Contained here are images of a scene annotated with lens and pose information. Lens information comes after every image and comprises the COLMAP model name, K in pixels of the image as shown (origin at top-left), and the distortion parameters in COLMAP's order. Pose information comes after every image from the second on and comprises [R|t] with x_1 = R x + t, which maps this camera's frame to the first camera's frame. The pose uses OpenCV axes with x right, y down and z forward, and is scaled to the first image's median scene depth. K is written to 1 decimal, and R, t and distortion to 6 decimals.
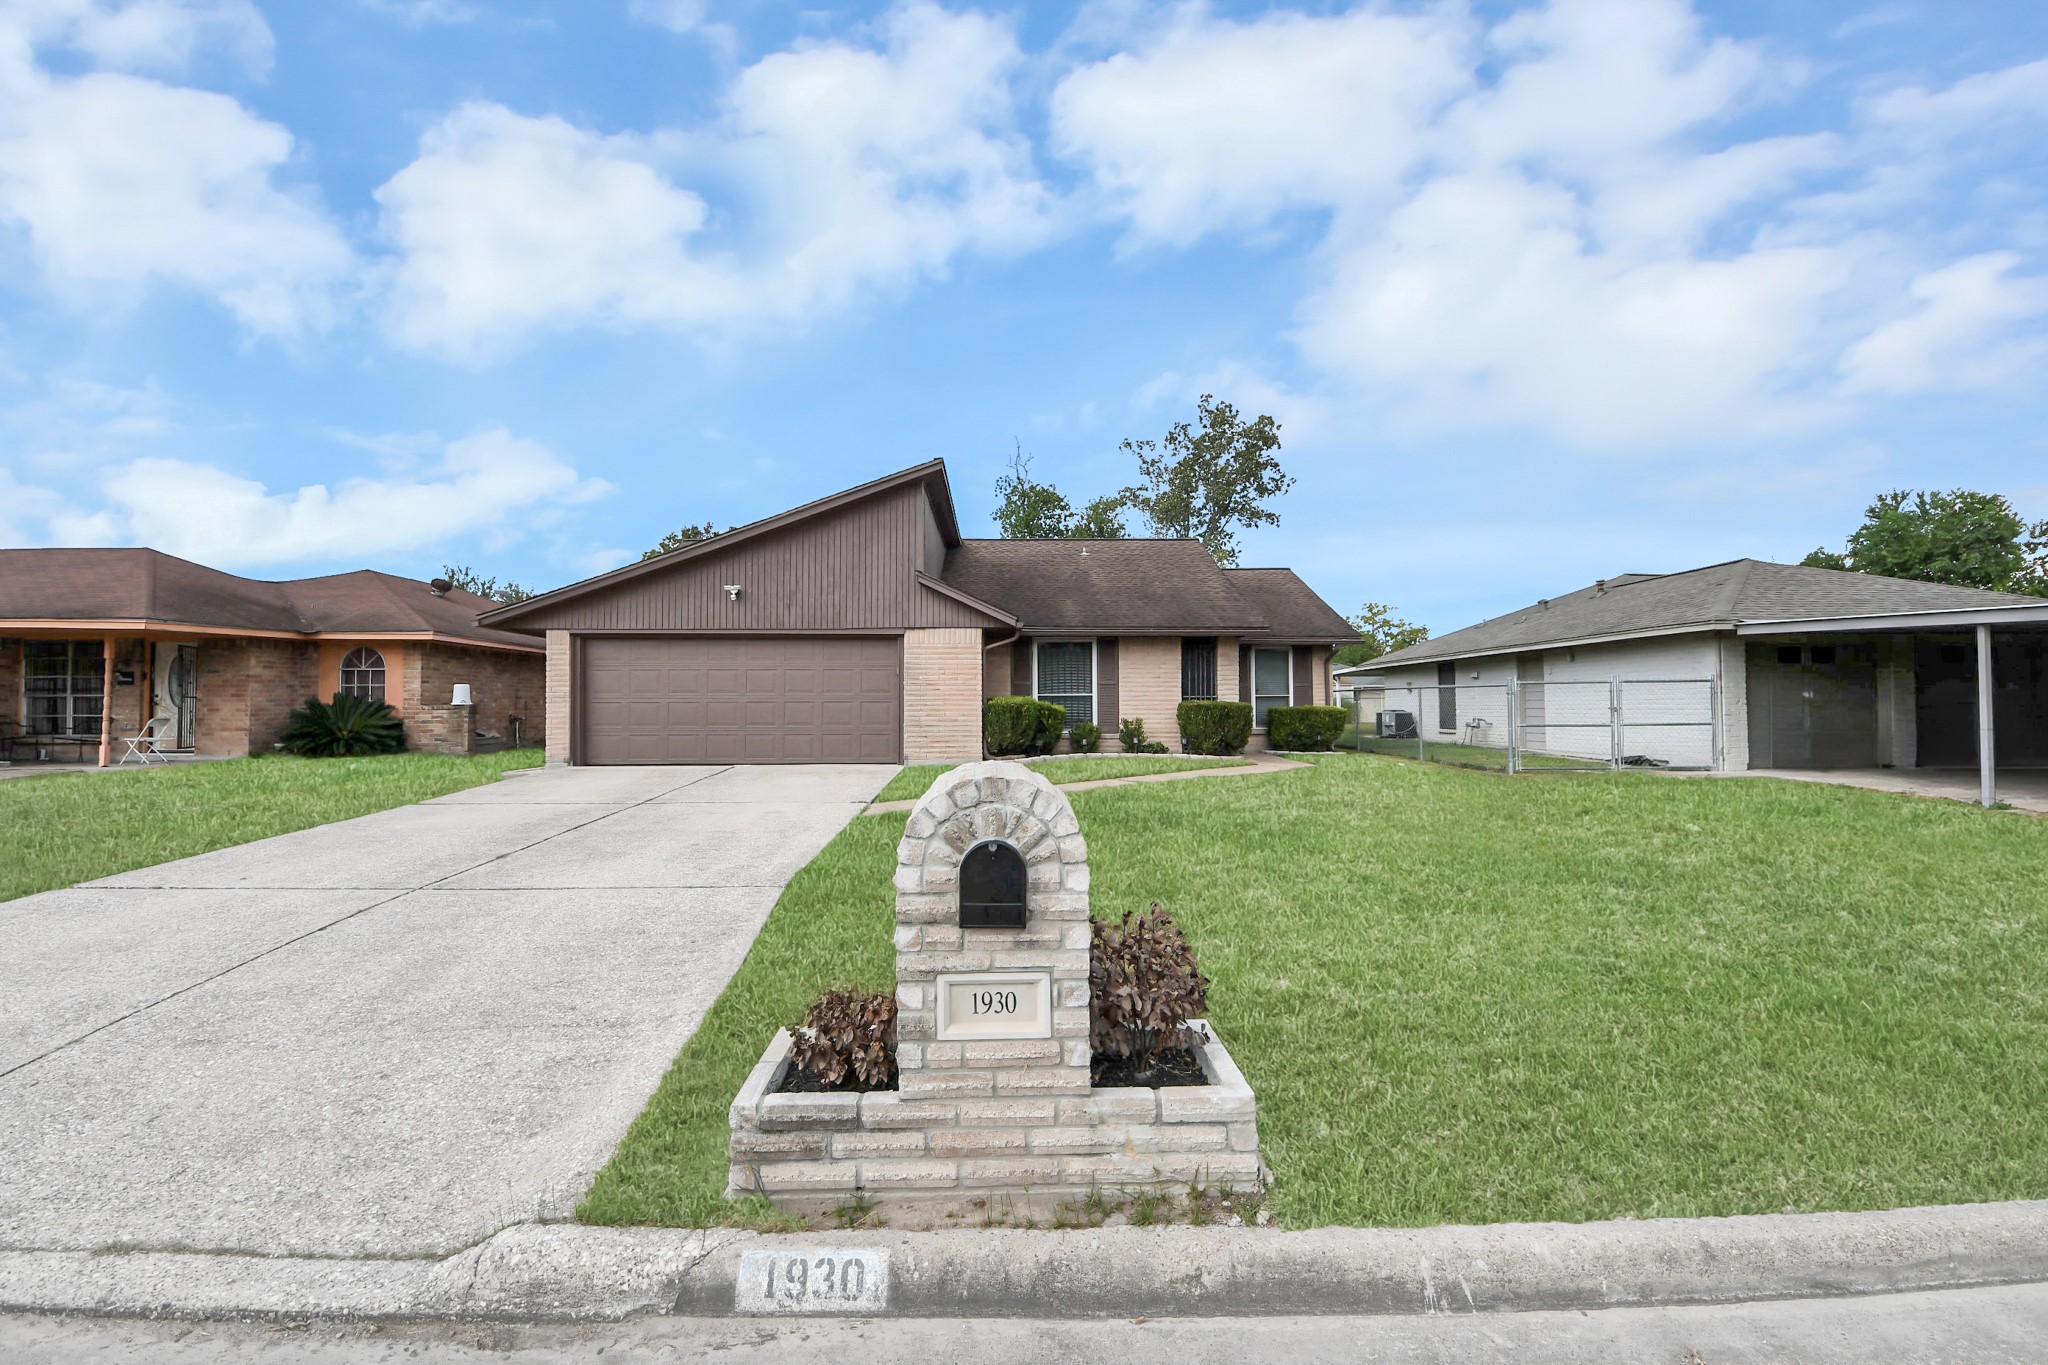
lens RADIAL K [[817.4, 0, 1024.0], [0, 817.4, 682.5], [0, 0, 1]] dist [0.014940, -0.000033]
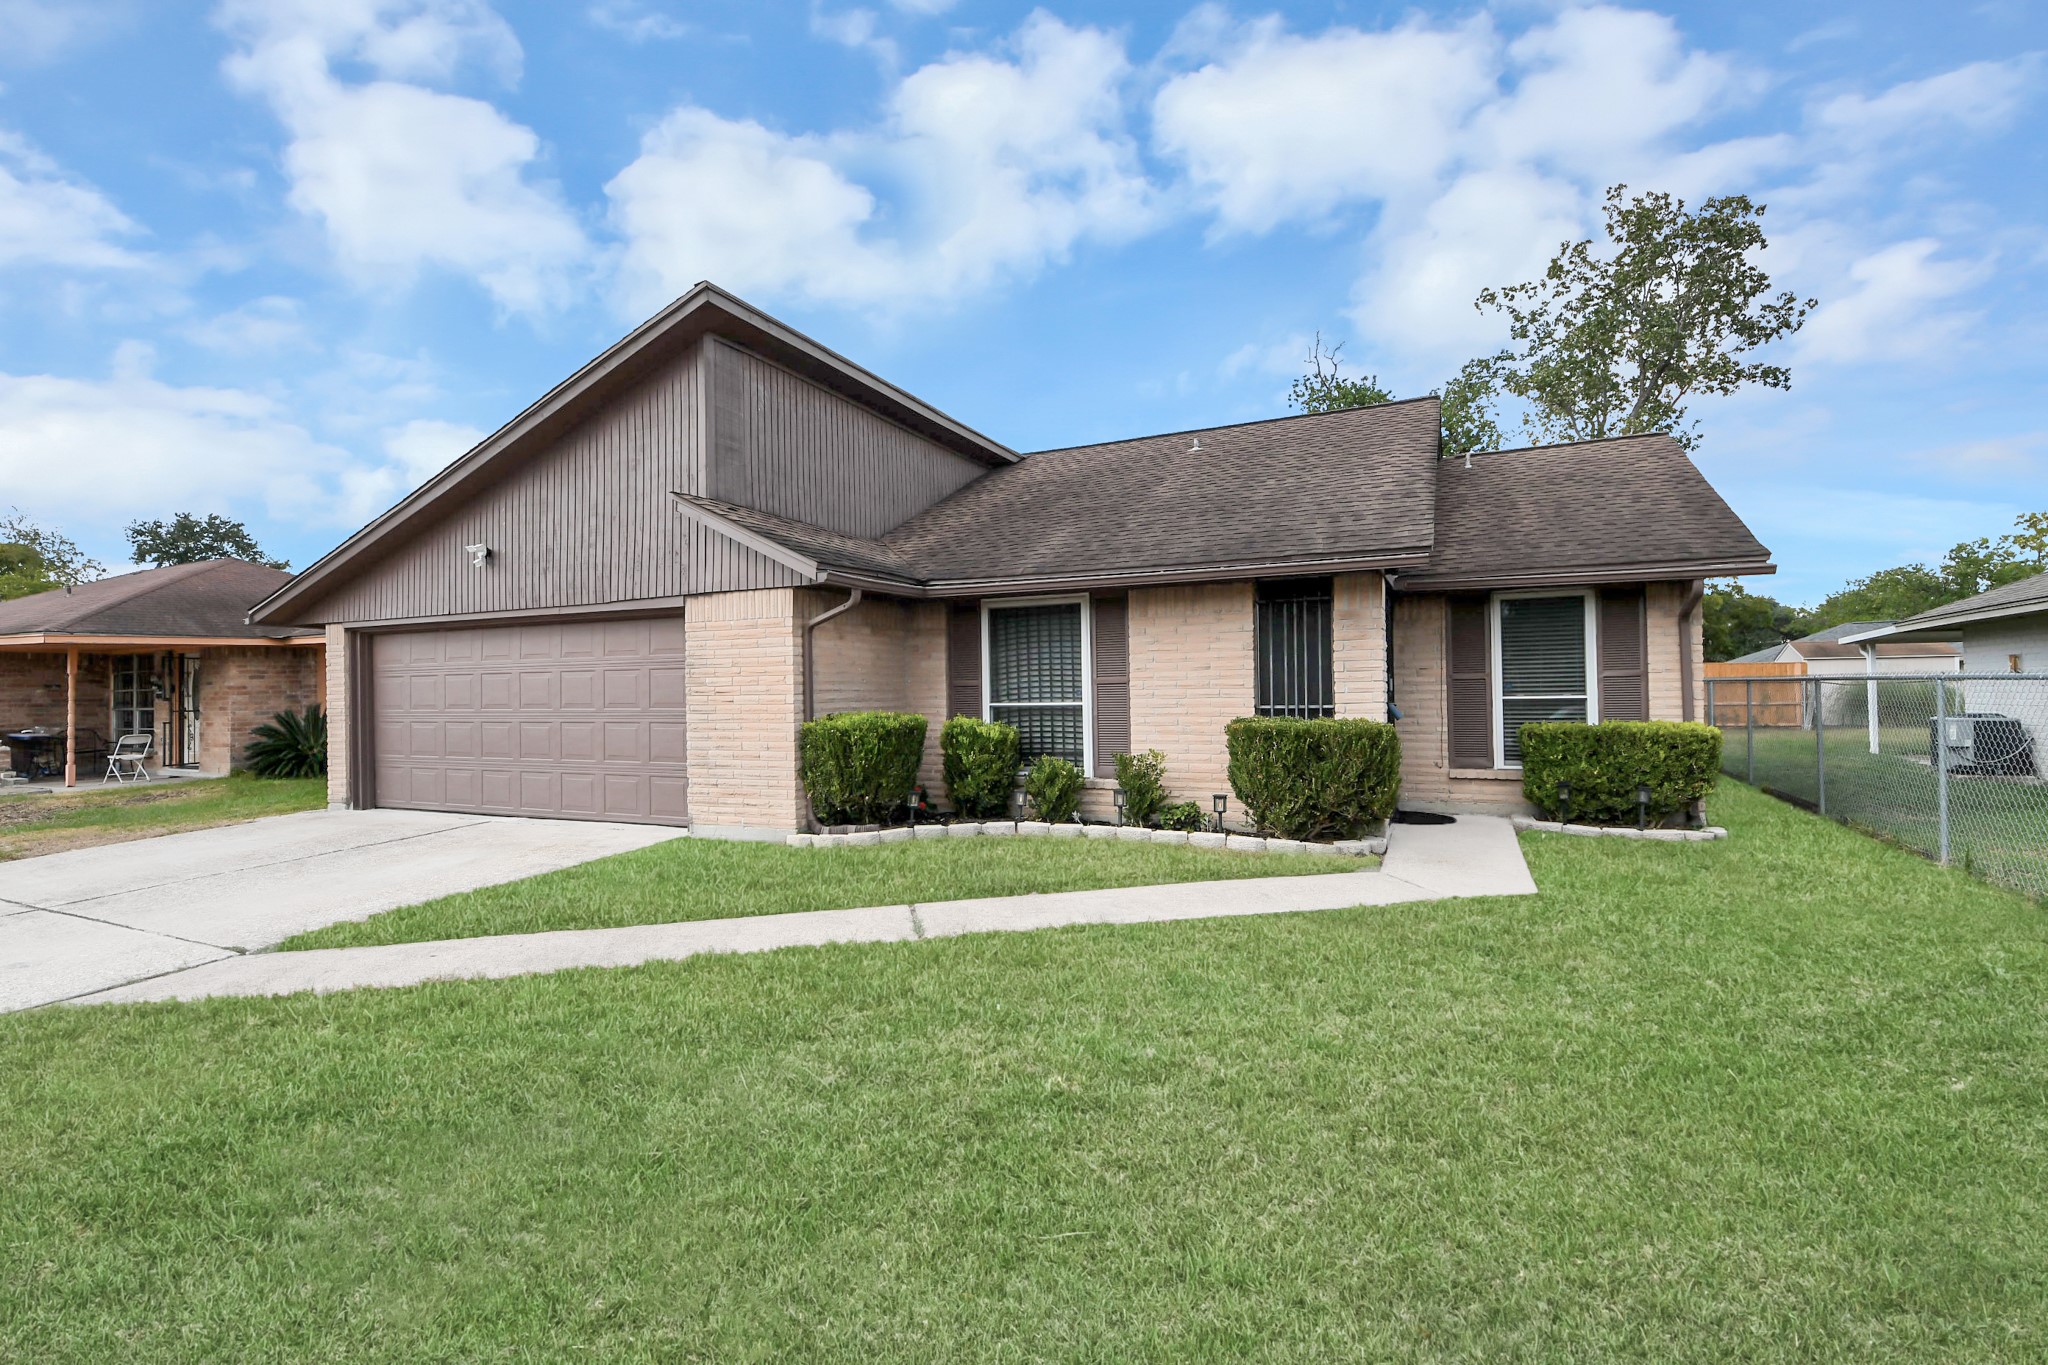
lens RADIAL K [[909.9, 0, 1024.0], [0, 909.9, 682.5], [0, 0, 1]] dist [-0.001950, -0.000406]
pose [[0.898107, -0.014013, -0.439553, 0.303703], [0.025676, 0.999458, 0.020599, -0.011314], [0.439026, -0.029786, 0.897980, 0.470151]]
